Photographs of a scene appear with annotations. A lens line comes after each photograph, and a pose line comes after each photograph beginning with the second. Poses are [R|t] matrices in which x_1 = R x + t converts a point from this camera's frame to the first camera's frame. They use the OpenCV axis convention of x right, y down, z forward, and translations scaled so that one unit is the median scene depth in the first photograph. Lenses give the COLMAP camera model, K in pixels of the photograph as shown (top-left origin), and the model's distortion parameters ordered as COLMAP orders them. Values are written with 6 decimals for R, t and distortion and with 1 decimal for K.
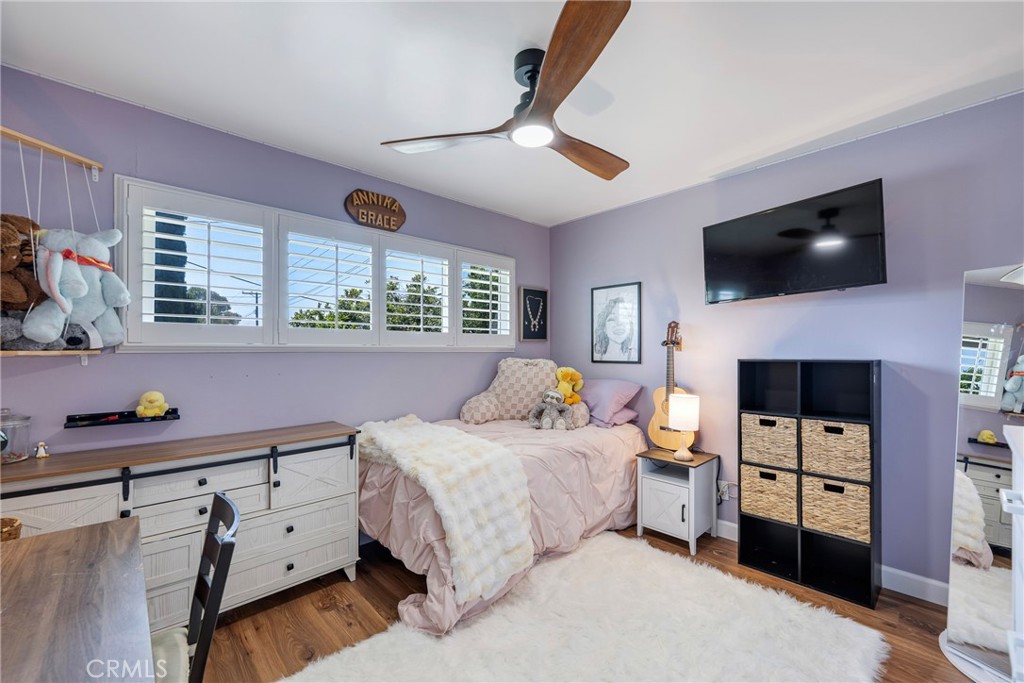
lens RADIAL K [[412.0, 0, 511.9], [0, 412.0, 347.6], [0, 0, 1]] dist [-0.004350, -0.000405]
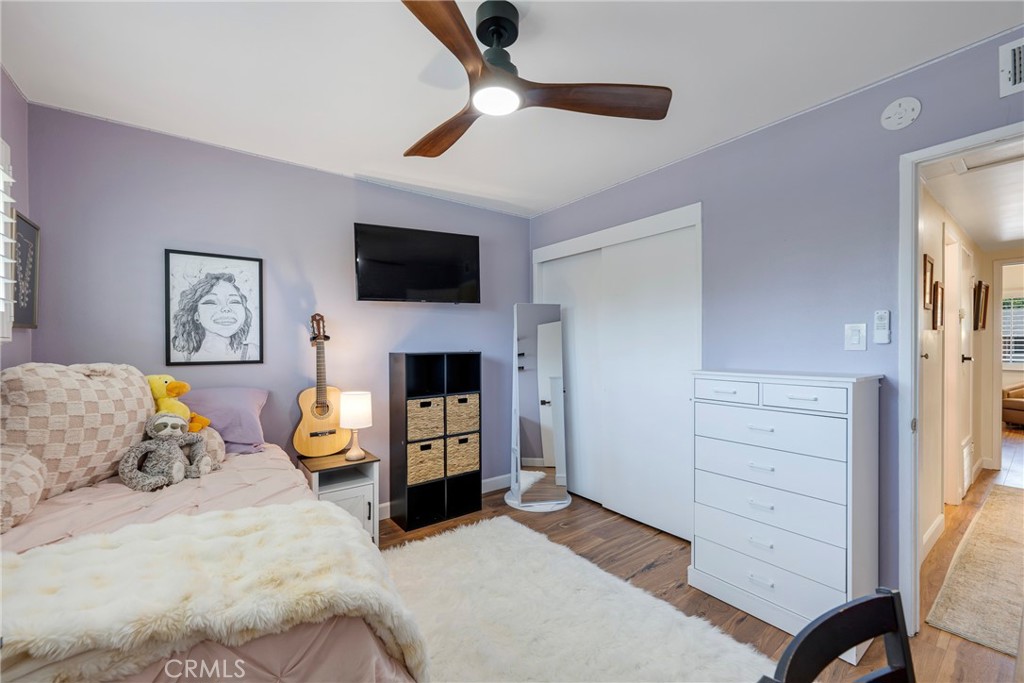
lens RADIAL K [[412.0, 0, 511.9], [0, 412.0, 347.6], [0, 0, 1]] dist [-0.004350, -0.000405]
pose [[0.110618, -0.006095, 0.993844, -0.524265], [-0.002609, 0.999976, 0.006423, 0.003716], [-0.993860, -0.003304, 0.110599, 0.552176]]
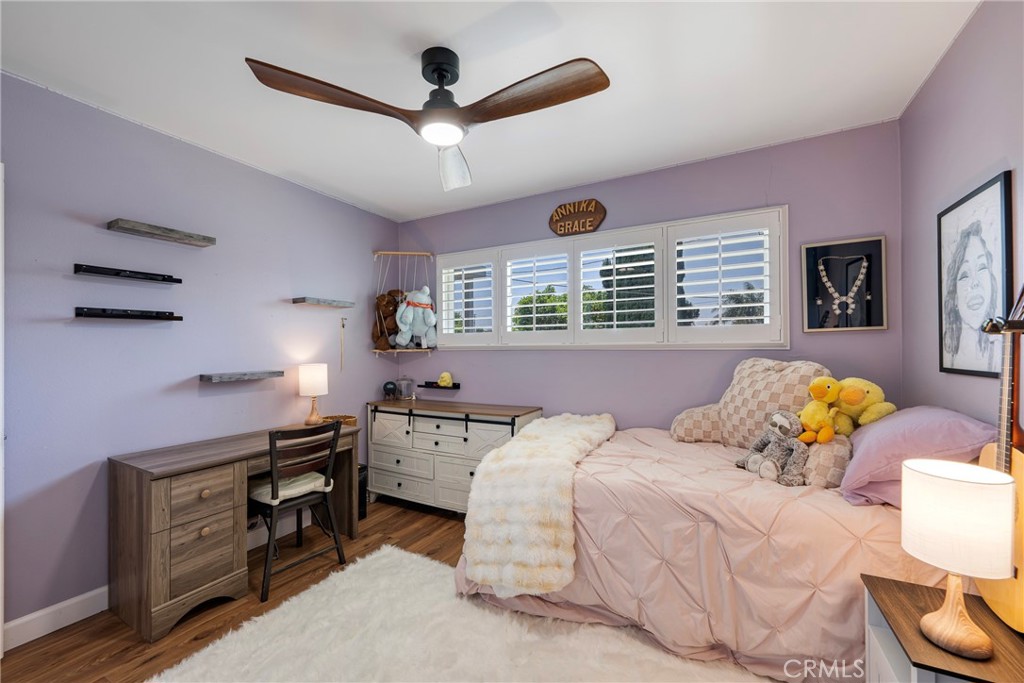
lens RADIAL K [[412.0, 0, 511.9], [0, 412.0, 347.6], [0, 0, 1]] dist [-0.004350, -0.000405]
pose [[0.308240, -0.006288, -0.951288, 0.676380], [0.010713, 0.999938, -0.003138, 0.006530], [0.951248, -0.009224, 0.308288, 0.540088]]
